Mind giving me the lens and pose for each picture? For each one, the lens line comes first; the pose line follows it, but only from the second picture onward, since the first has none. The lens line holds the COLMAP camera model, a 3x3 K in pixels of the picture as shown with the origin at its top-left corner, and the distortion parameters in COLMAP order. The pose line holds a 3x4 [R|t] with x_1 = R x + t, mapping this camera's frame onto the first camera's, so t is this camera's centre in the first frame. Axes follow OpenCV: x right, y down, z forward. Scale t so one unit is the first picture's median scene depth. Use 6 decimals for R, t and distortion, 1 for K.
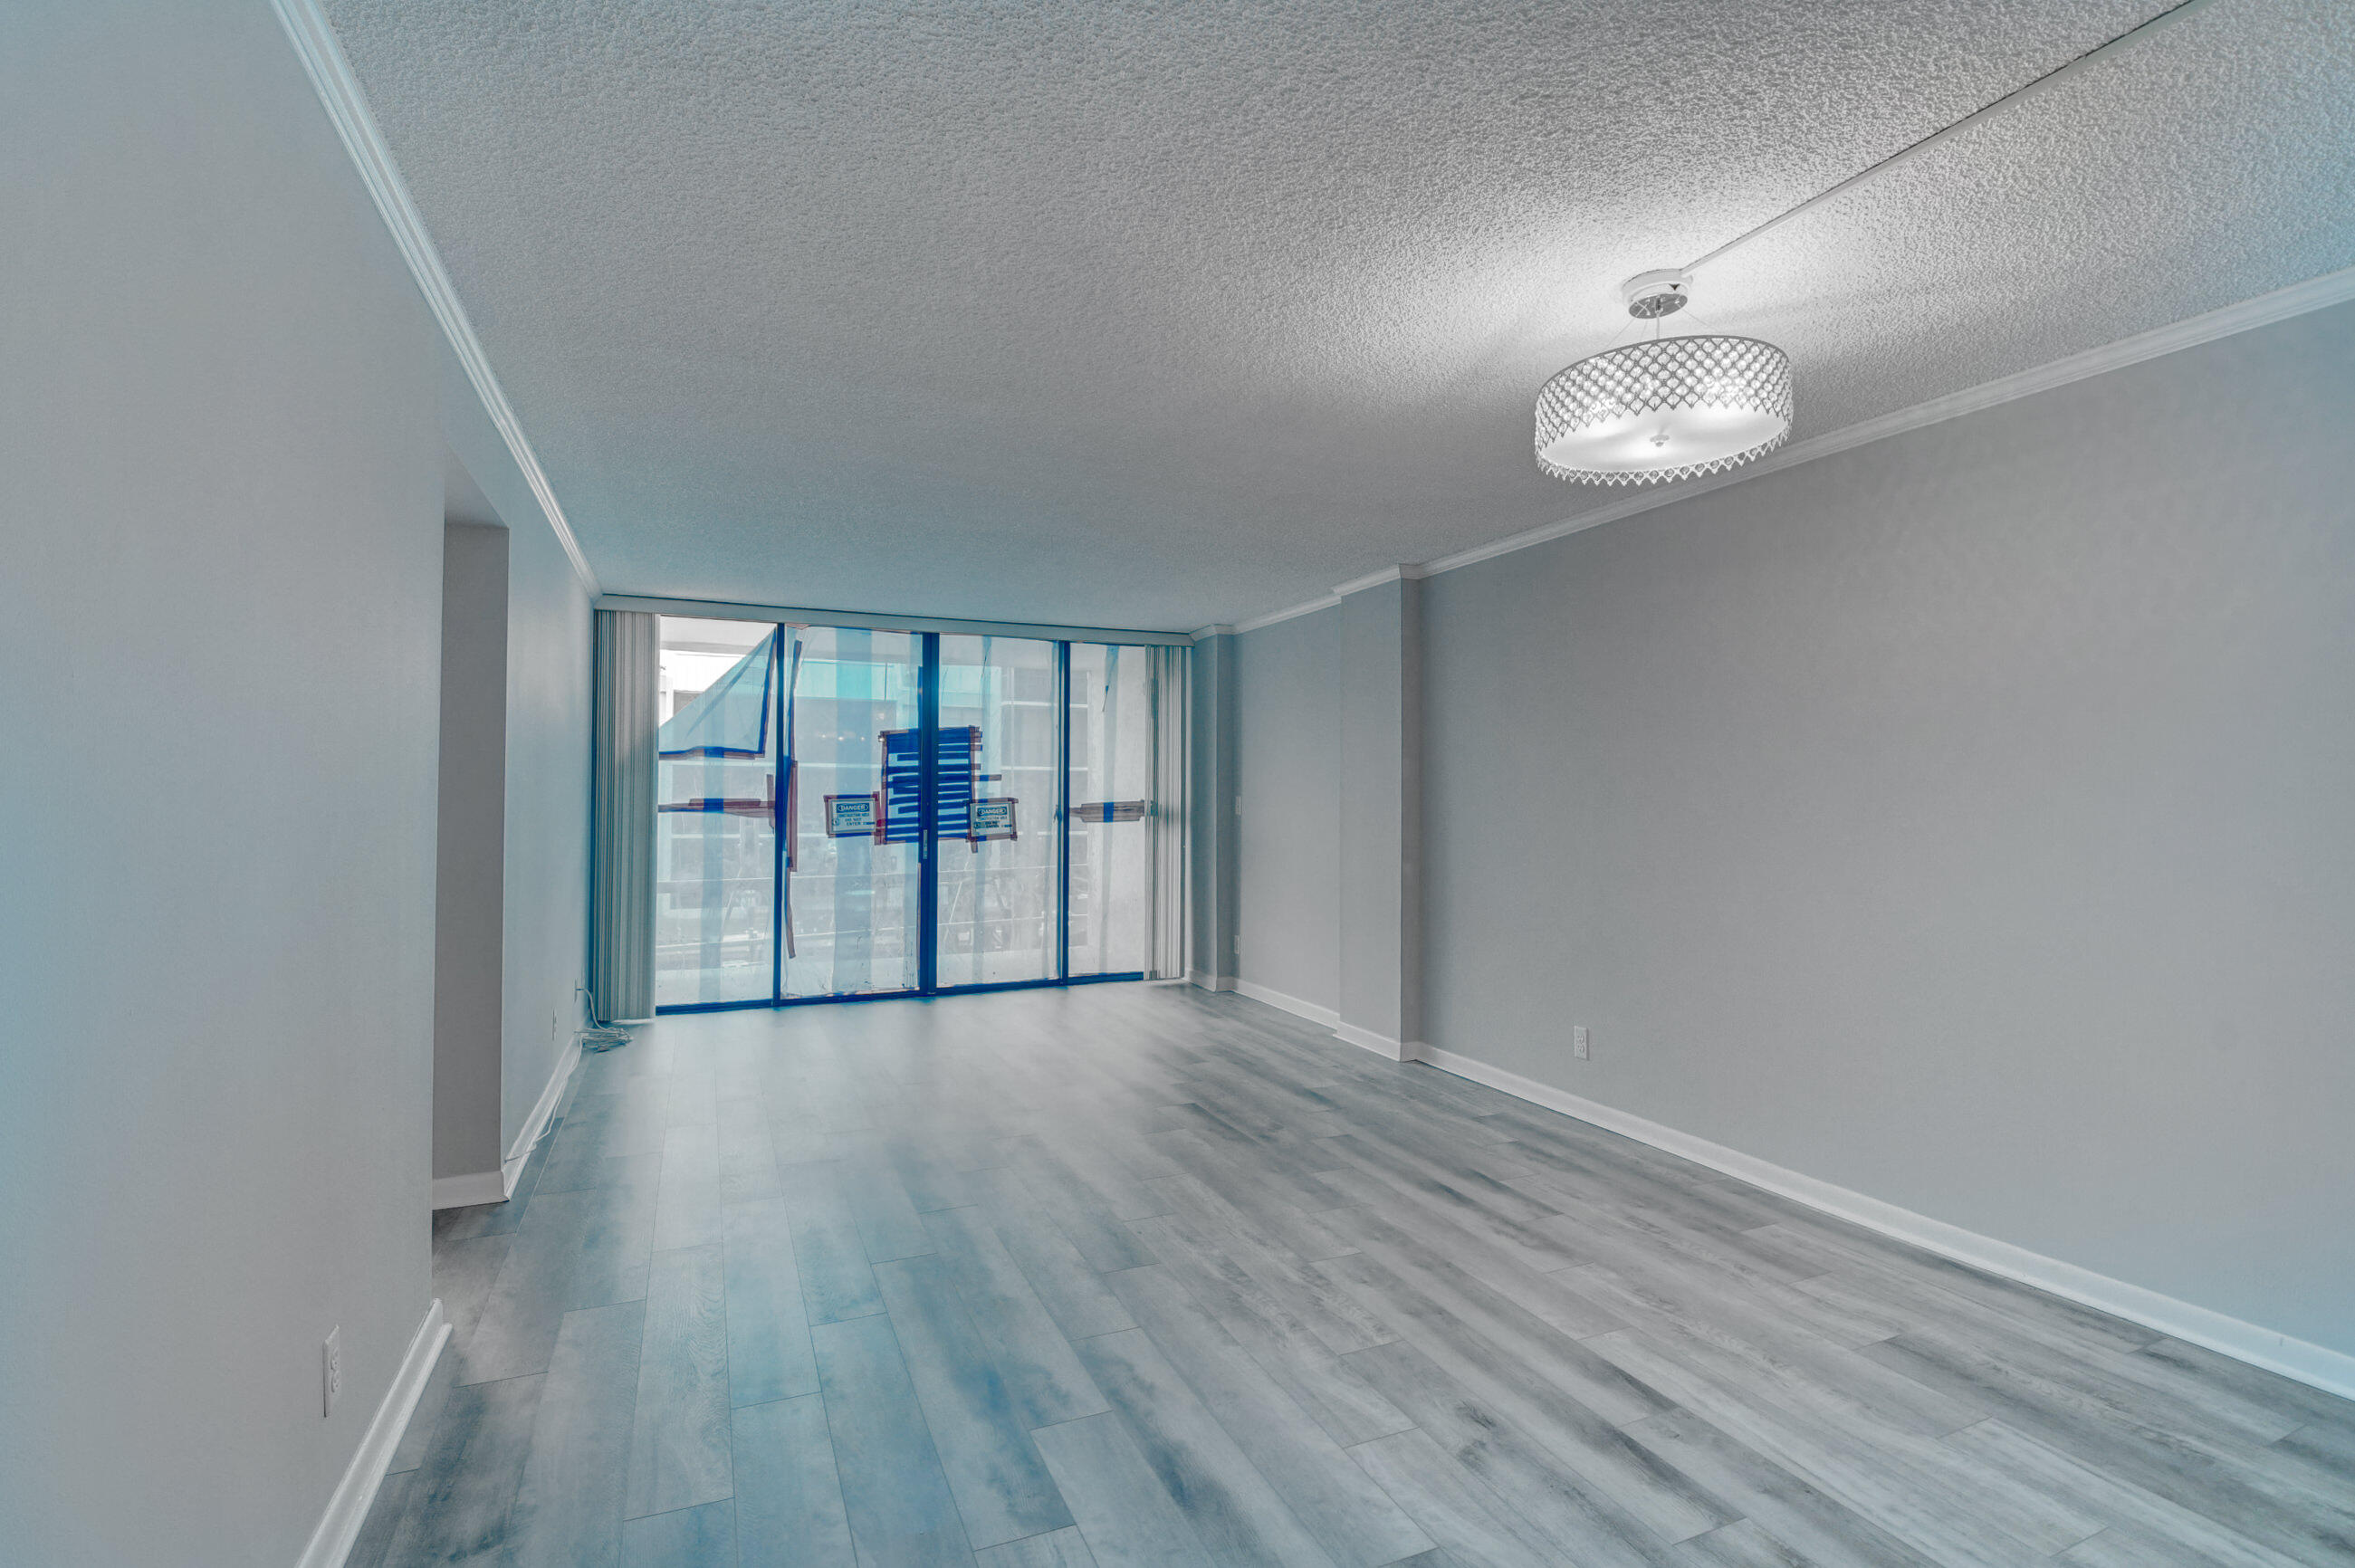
lens RADIAL K [[1067.6, 0, 1177.5], [0, 1067.6, 784.0], [0, 0, 1]] dist [0.005646, -0.019528]
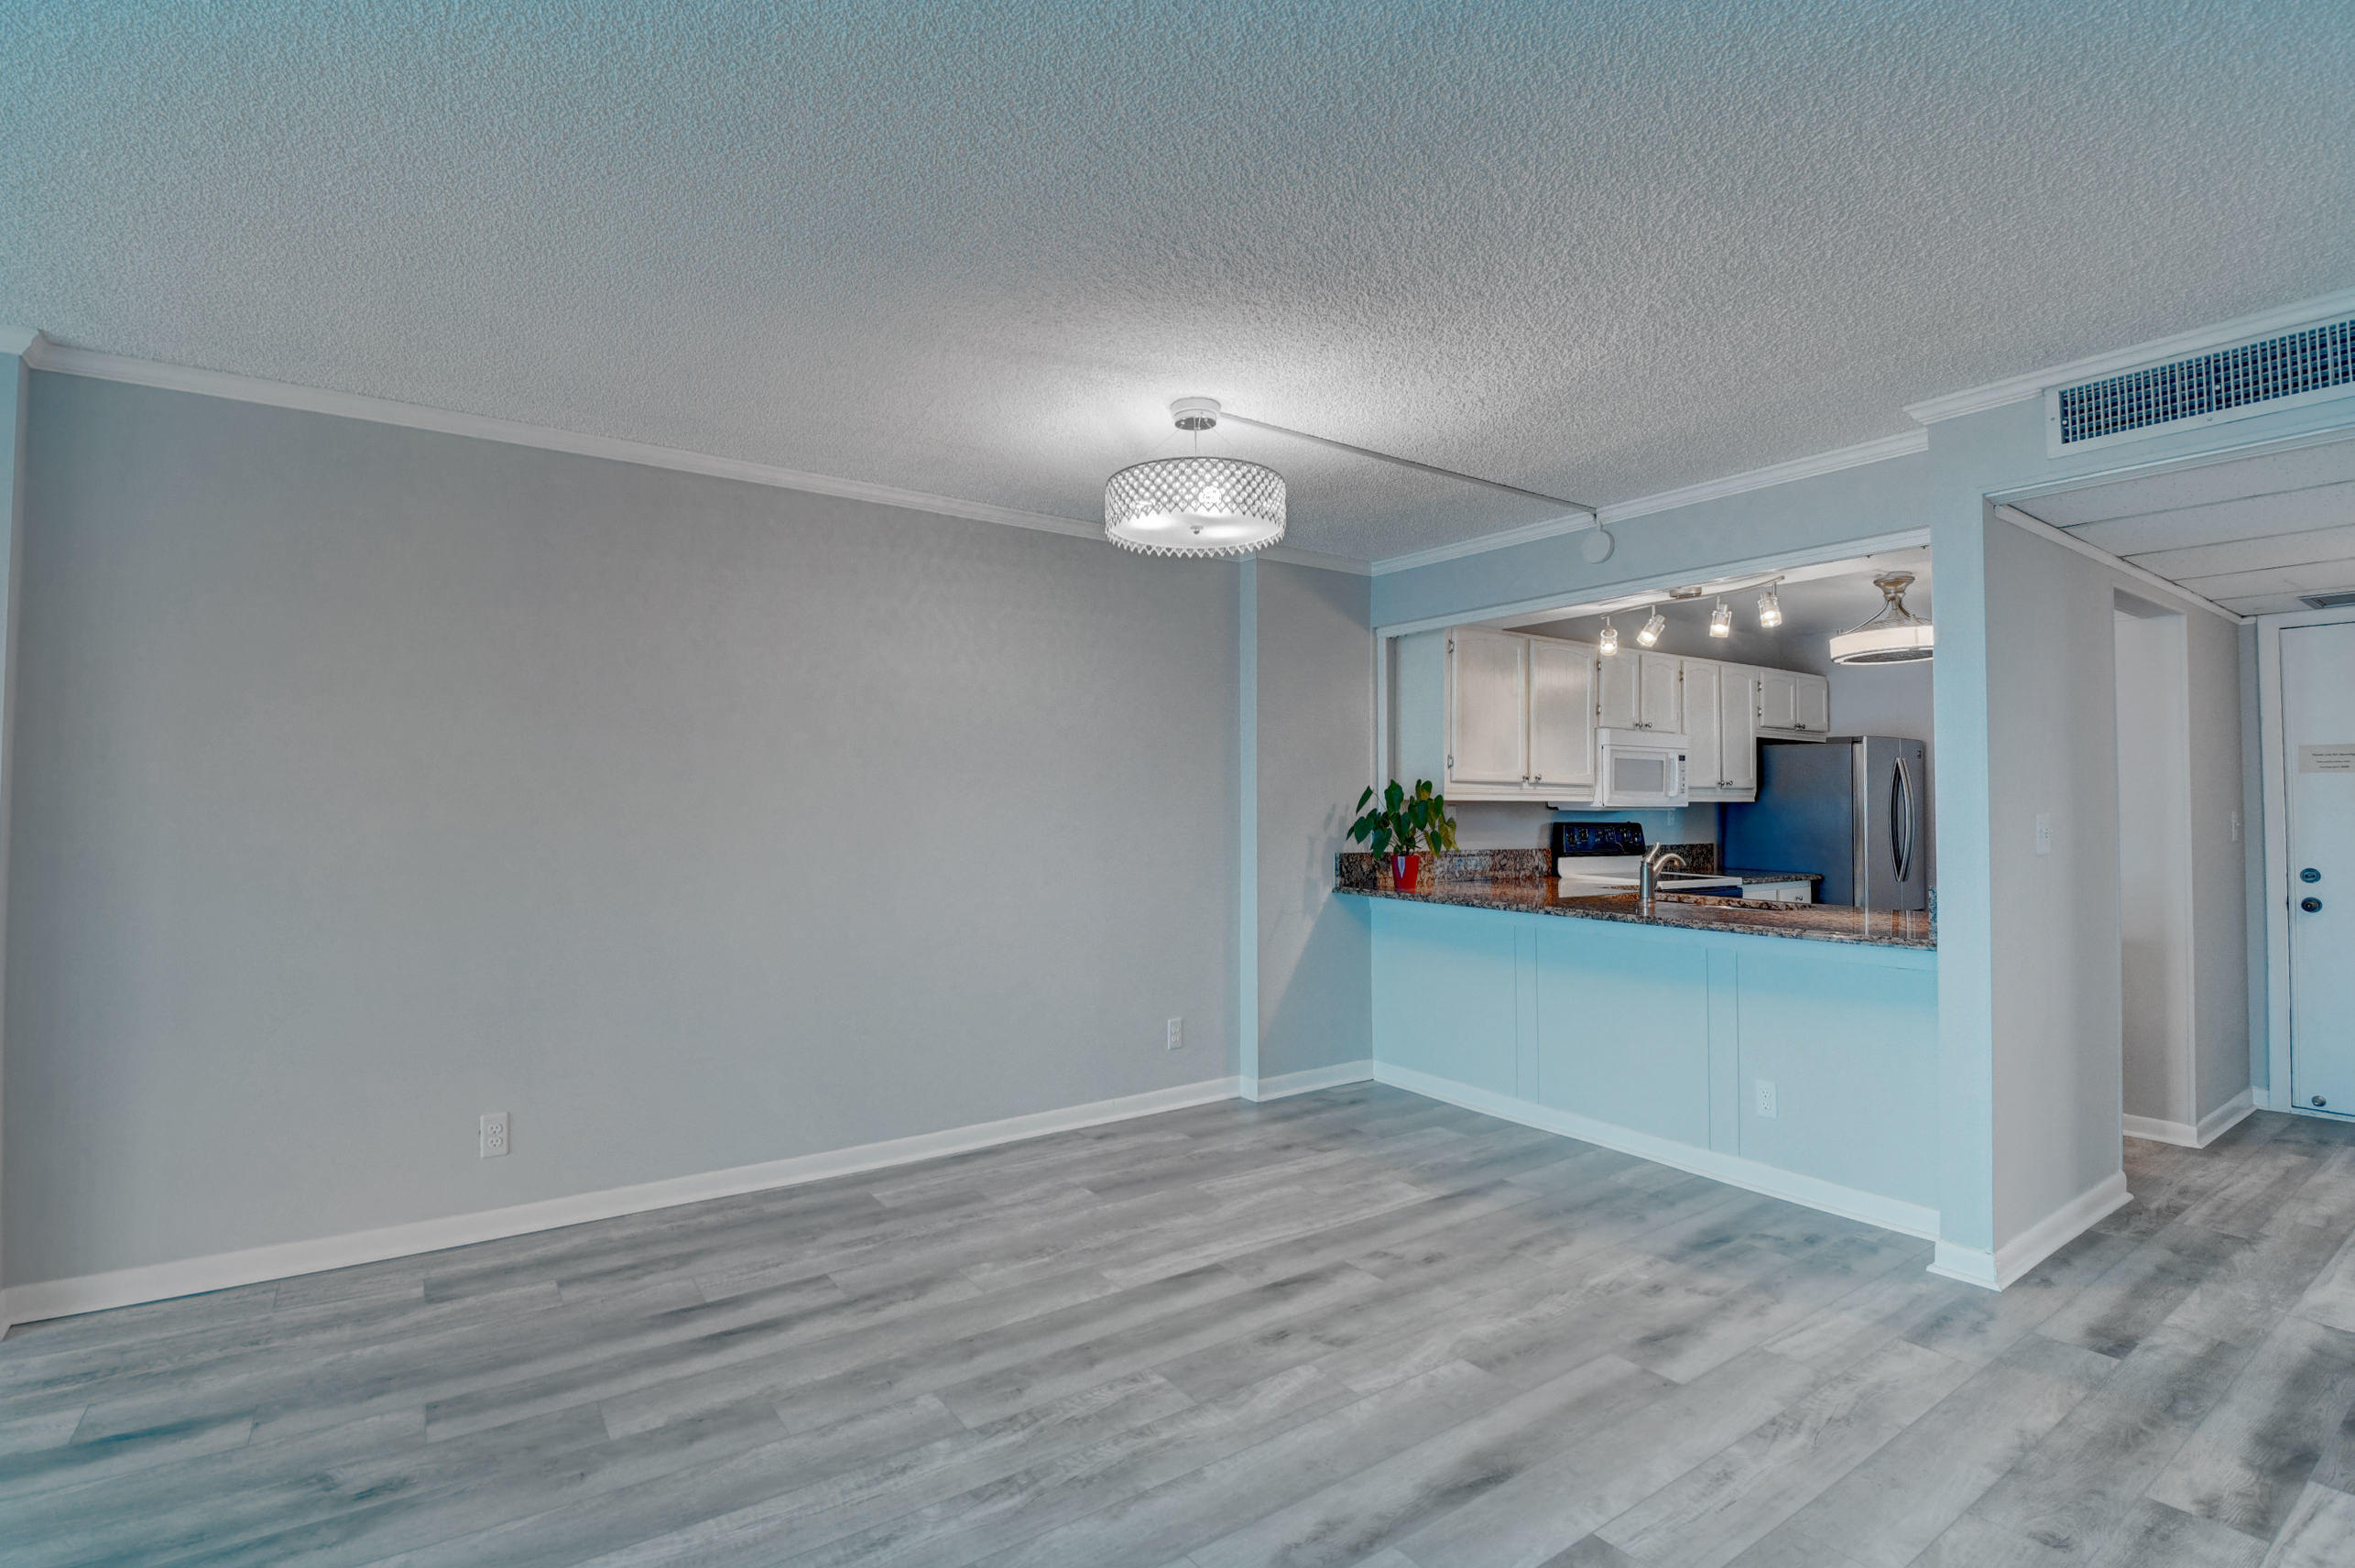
lens RADIAL K [[1100.8, 0, 1168.2], [0, 1100.8, 770.5], [0, 0, 1]] dist [0.013393, -0.024734]
pose [[-0.194153, 0.026751, 0.980606, -0.651521], [-0.016528, 0.999397, -0.030536, 0.013959], [-0.980832, -0.022136, -0.193594, 1.002468]]
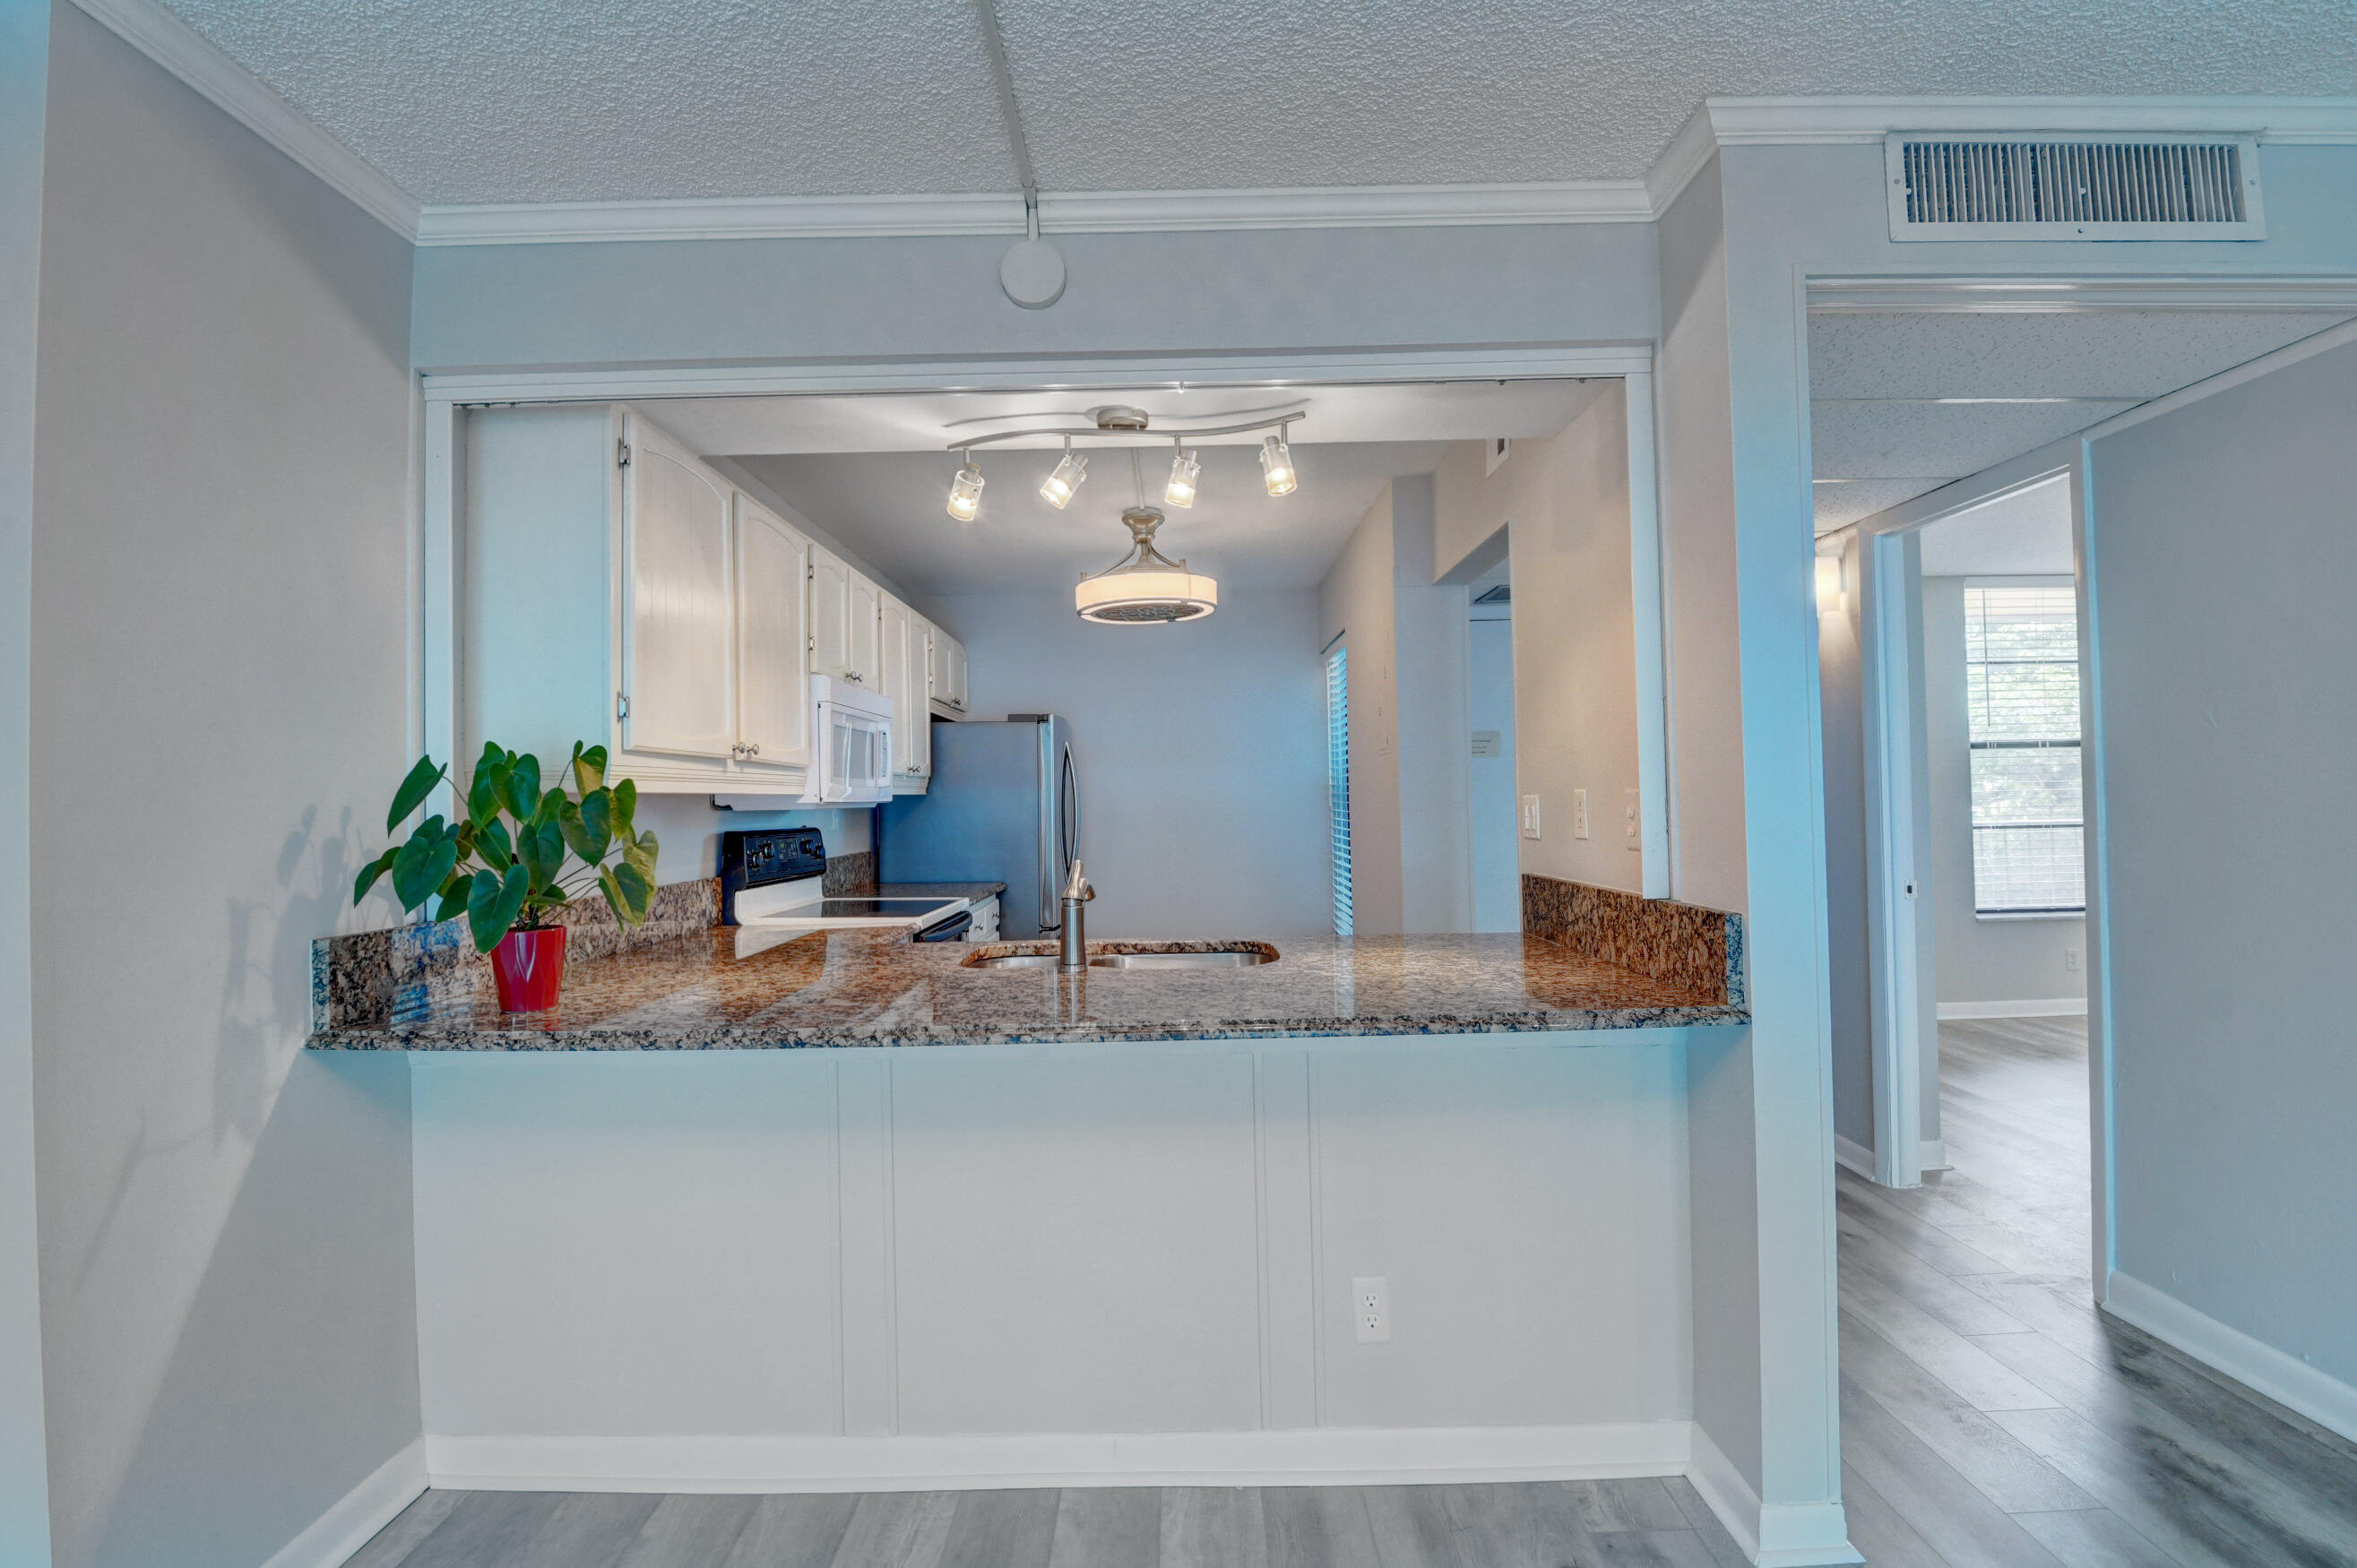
lens RADIAL K [[1068.4, 0, 1178.5], [0, 1068.4, 784.0], [0, 0, 1]] dist [0.005646, -0.019528]
pose [[-0.914556, 0.019527, 0.403988, 0.257872], [0.010982, 0.999664, -0.023459, 0.016253], [-0.404310, -0.017018, -0.914464, 0.776638]]
